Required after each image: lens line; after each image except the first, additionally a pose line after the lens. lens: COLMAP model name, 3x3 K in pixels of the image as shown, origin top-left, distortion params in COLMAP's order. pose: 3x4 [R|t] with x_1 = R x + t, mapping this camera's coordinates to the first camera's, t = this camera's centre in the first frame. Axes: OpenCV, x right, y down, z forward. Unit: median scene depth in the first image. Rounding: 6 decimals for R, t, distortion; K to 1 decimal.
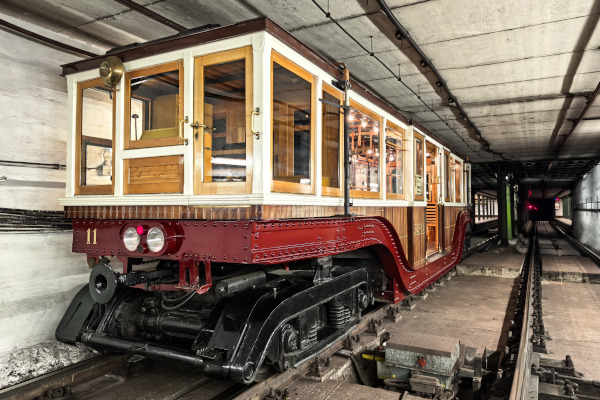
lens RADIAL K [[447.9, 0, 291.6], [0, 447.9, 186.8], [0, 0, 1]] dist [0.035896, -0.000137]
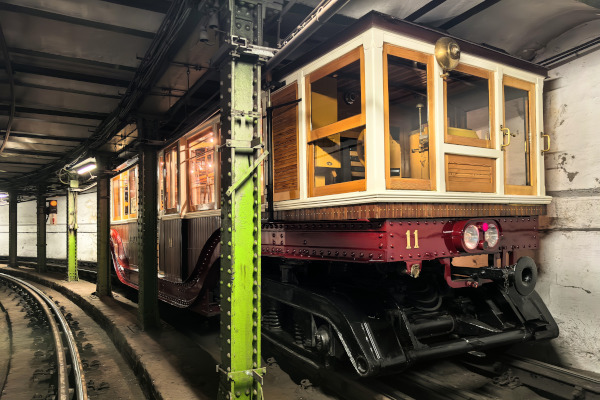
lens RADIAL K [[433.1, 0, 300.0], [0, 433.1, 200.0], [0, 0, 1]] dist [0.031995, -0.002198]
pose [[0.475227, 0.035920, 0.879130, -1.313024], [-0.019676, 0.999350, -0.030196, 0.068515], [-0.879643, -0.002948, 0.475625, 0.839564]]
